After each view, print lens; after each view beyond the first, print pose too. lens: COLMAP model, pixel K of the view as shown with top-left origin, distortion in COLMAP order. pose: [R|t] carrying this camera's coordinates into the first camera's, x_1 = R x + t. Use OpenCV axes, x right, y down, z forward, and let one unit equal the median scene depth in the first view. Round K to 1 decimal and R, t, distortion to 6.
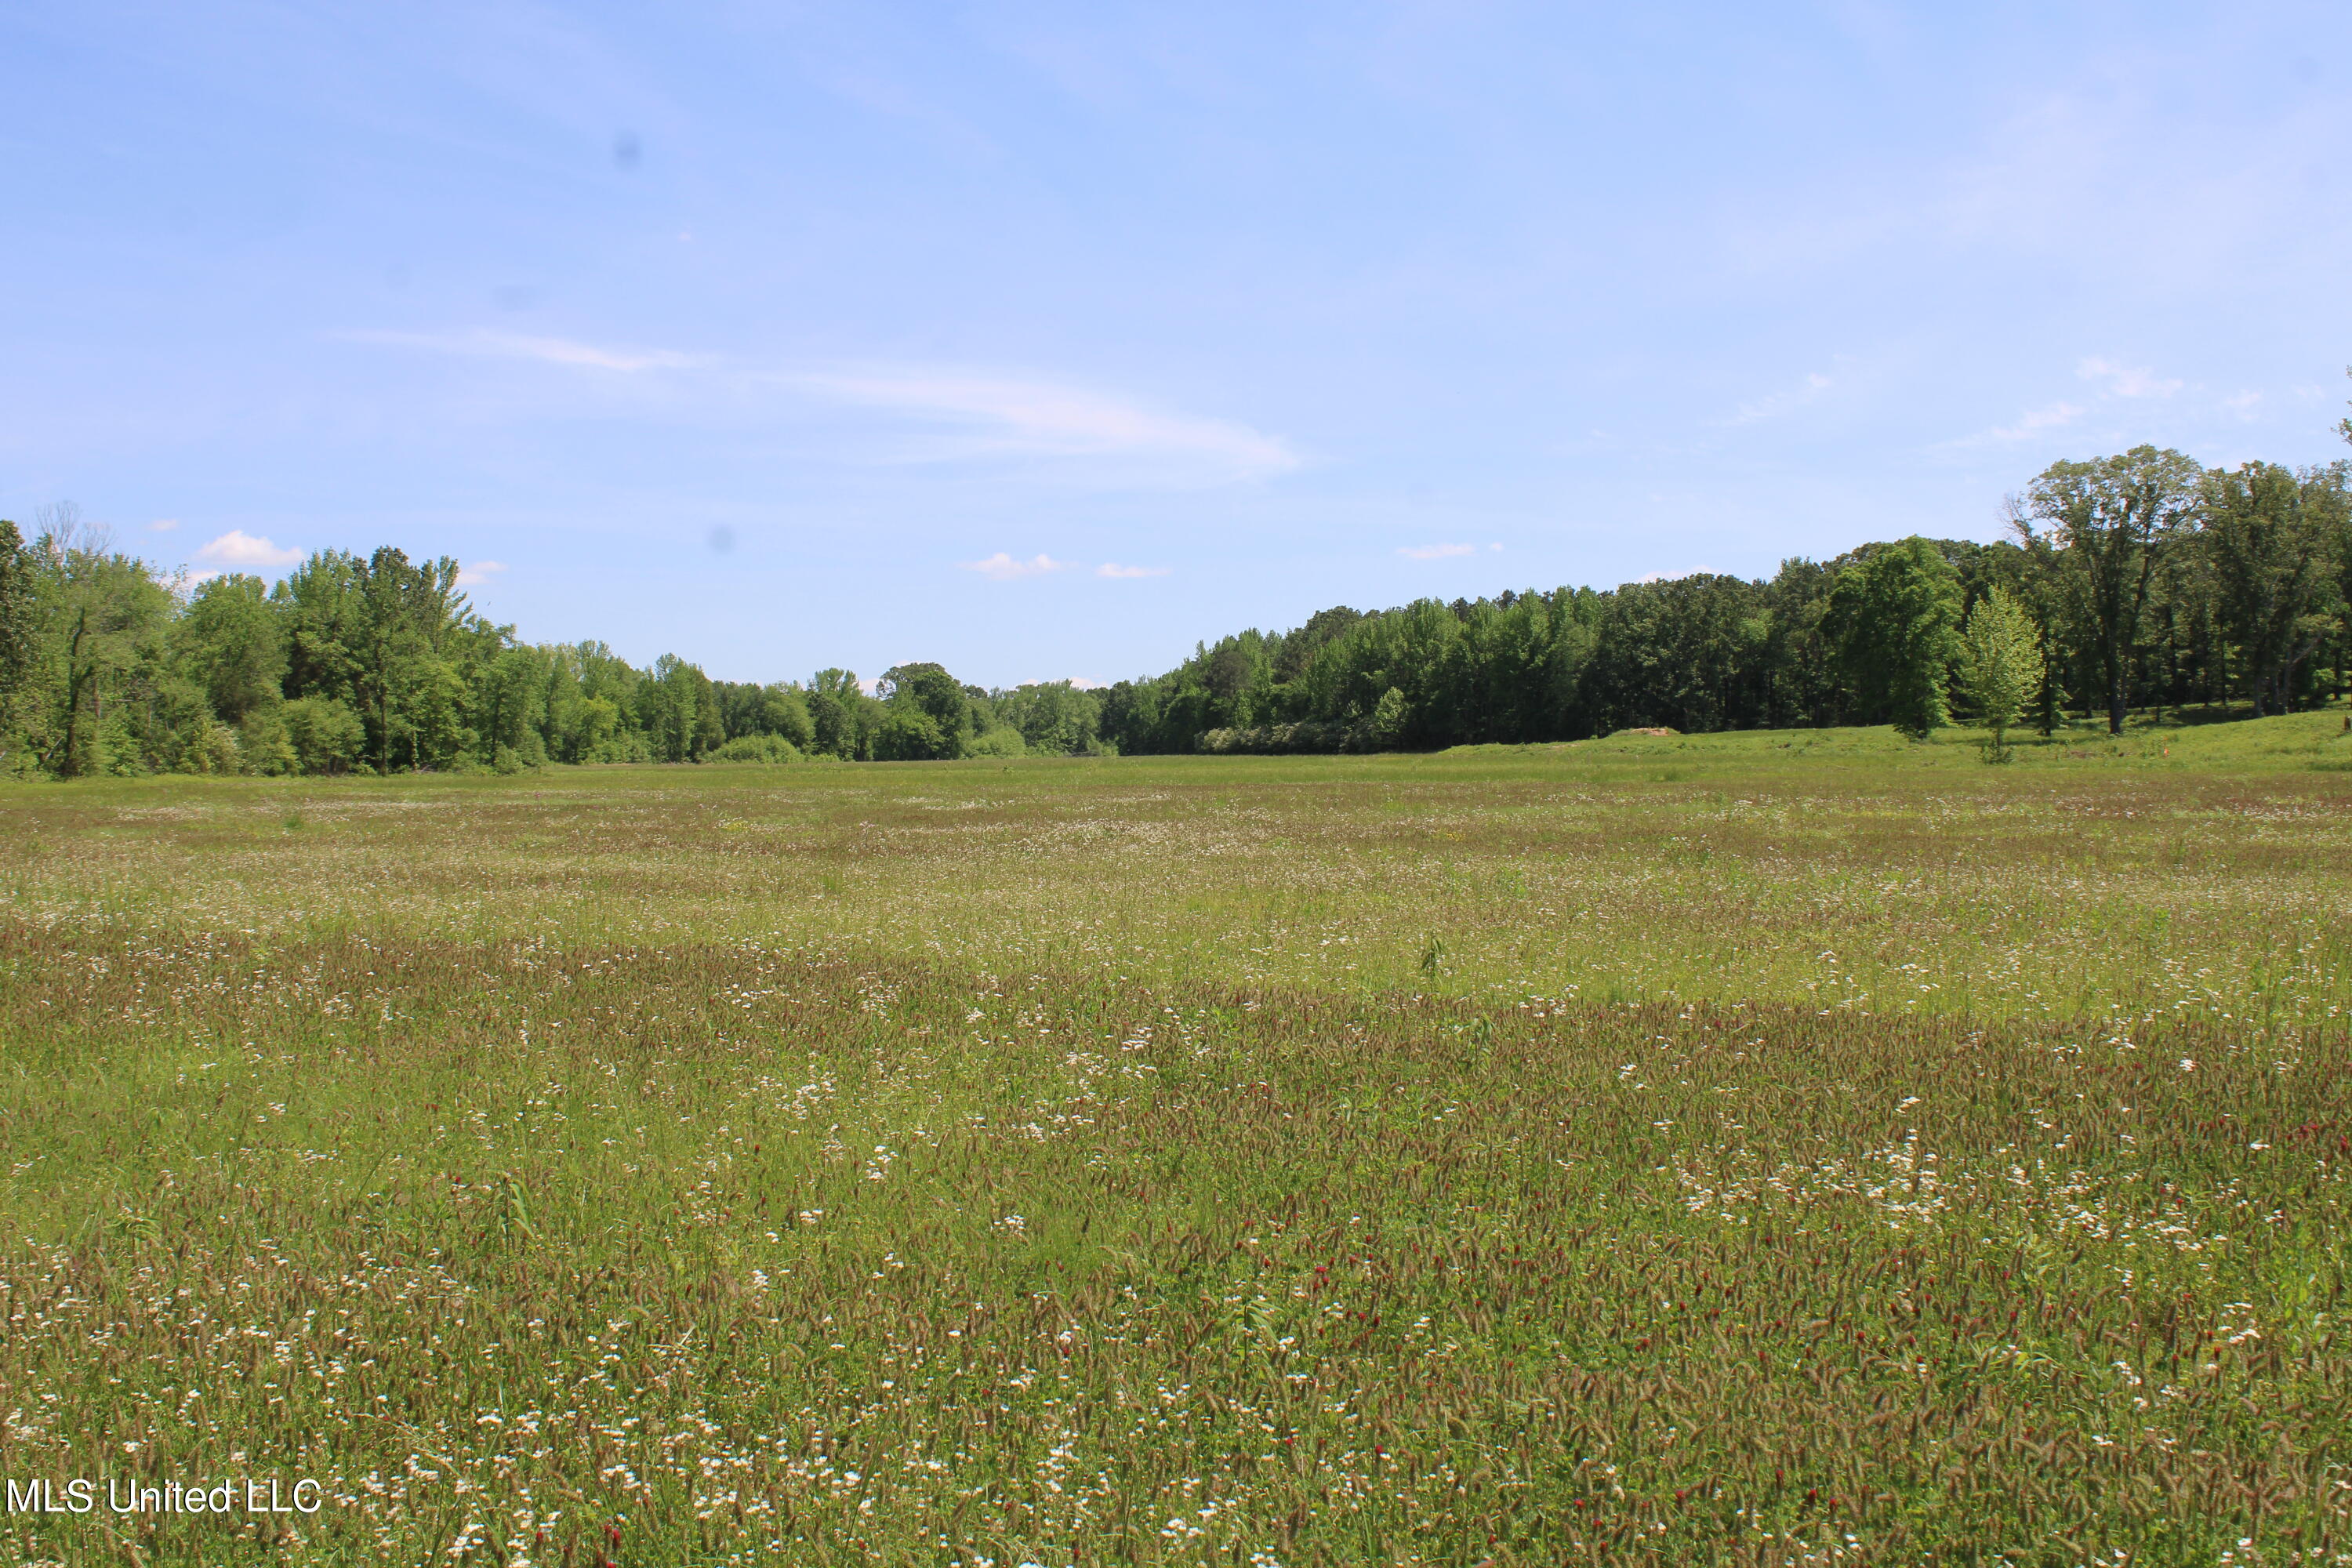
lens RADIAL K [[2387.6, 0, 1180.7], [0, 2387.6, 780.4], [0, 0, 1]] dist [-0.057121, 0.000000]
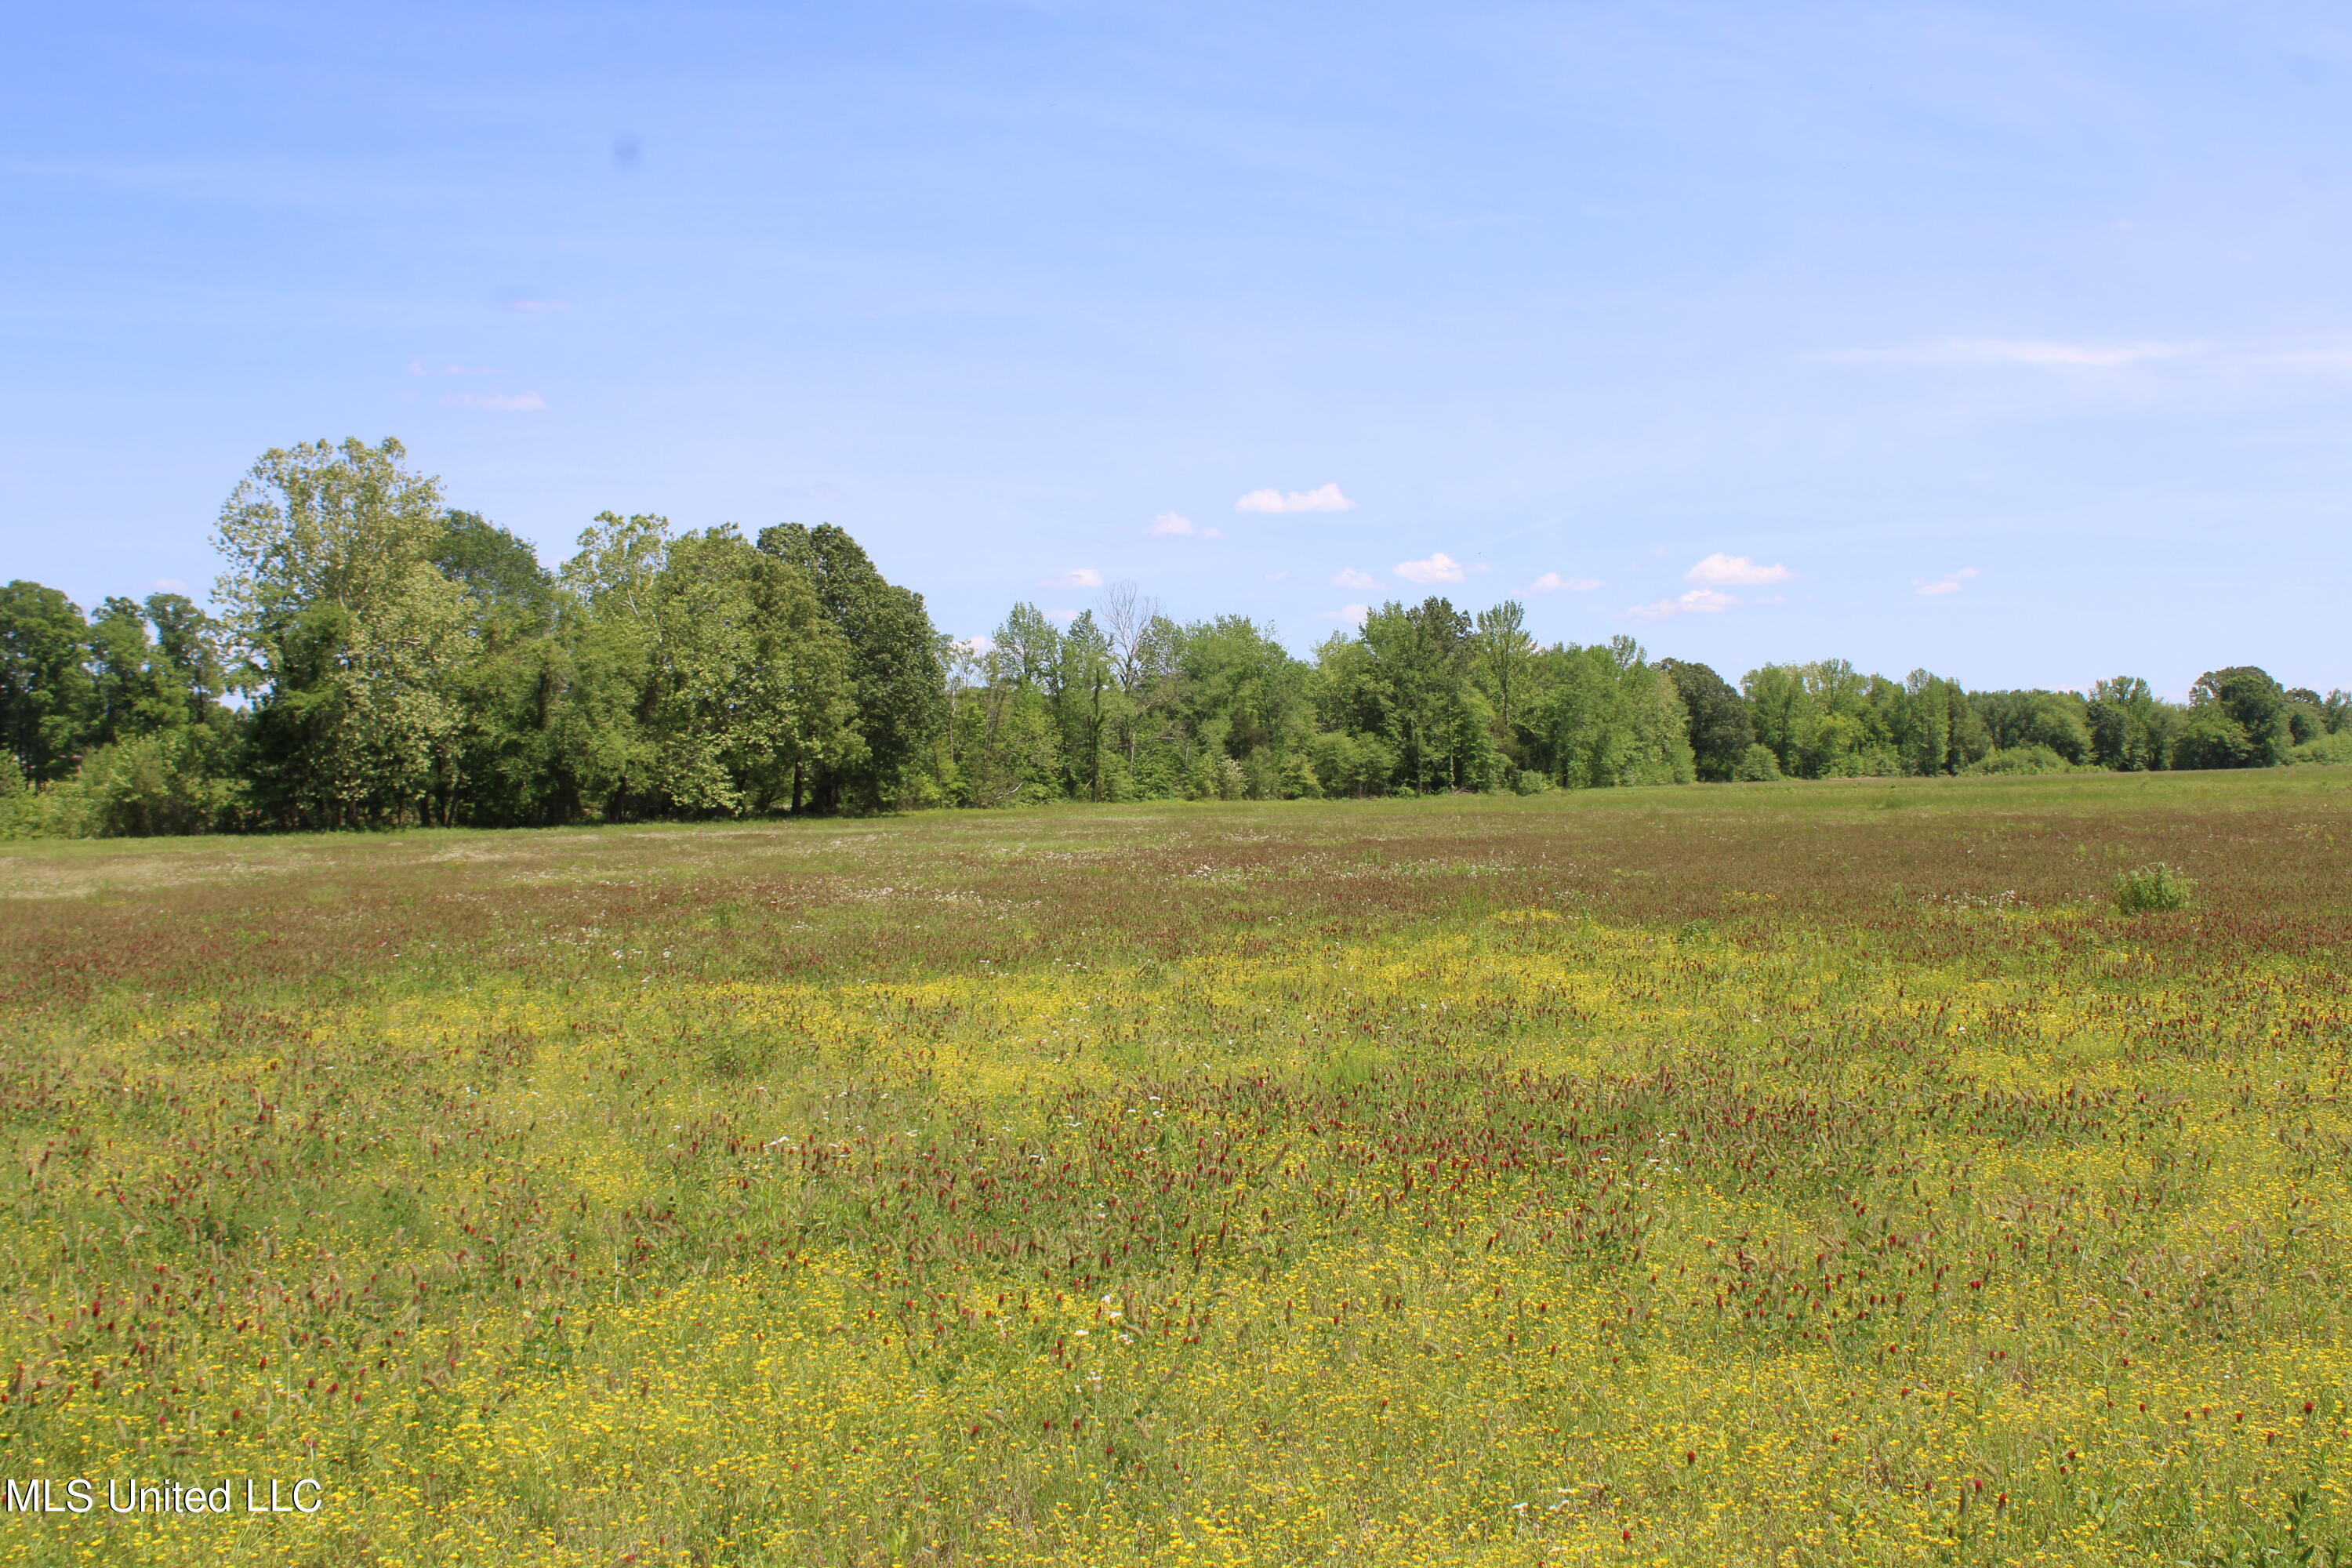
lens RADIAL K [[2387.6, 0, 1187.2], [0, 2387.6, 780.6], [0, 0, 1]] dist [-0.057121, 0.000000]
pose [[0.813213, -0.008592, -0.581903, 0.118815], [0.006838, 0.999963, -0.005209, -0.002148], [0.581926, 0.000257, 0.813241, -0.009591]]
